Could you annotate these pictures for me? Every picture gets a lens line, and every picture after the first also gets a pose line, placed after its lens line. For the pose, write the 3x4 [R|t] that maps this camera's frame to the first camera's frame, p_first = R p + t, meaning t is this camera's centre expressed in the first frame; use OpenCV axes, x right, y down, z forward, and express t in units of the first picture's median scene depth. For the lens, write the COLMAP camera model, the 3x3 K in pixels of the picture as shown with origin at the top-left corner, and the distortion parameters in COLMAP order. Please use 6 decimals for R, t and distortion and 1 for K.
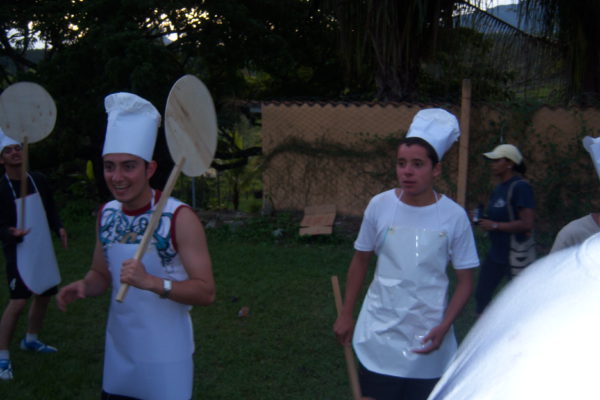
lens RADIAL K [[664.9, 0, 300.0], [0, 664.9, 200.0], [0, 0, 1]] dist [-0.094349, -0.003489]
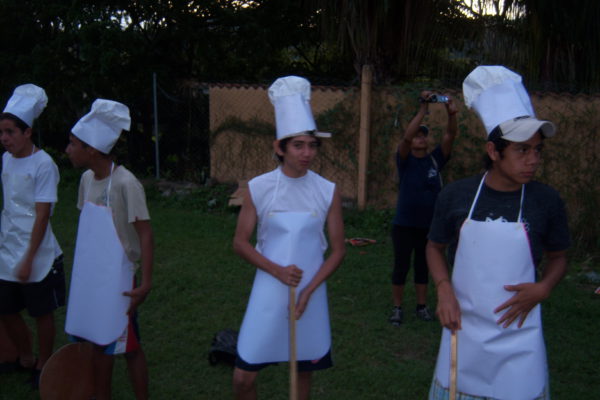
lens RADIAL K [[664.9, 0, 300.0], [0, 664.9, 200.0], [0, 0, 1]] dist [-0.094349, -0.003489]
pose [[0.984038, 0.048010, -0.171362, 0.298507], [-0.044676, 0.998731, 0.023263, 0.012979], [0.172261, -0.015236, 0.984933, -0.068101]]
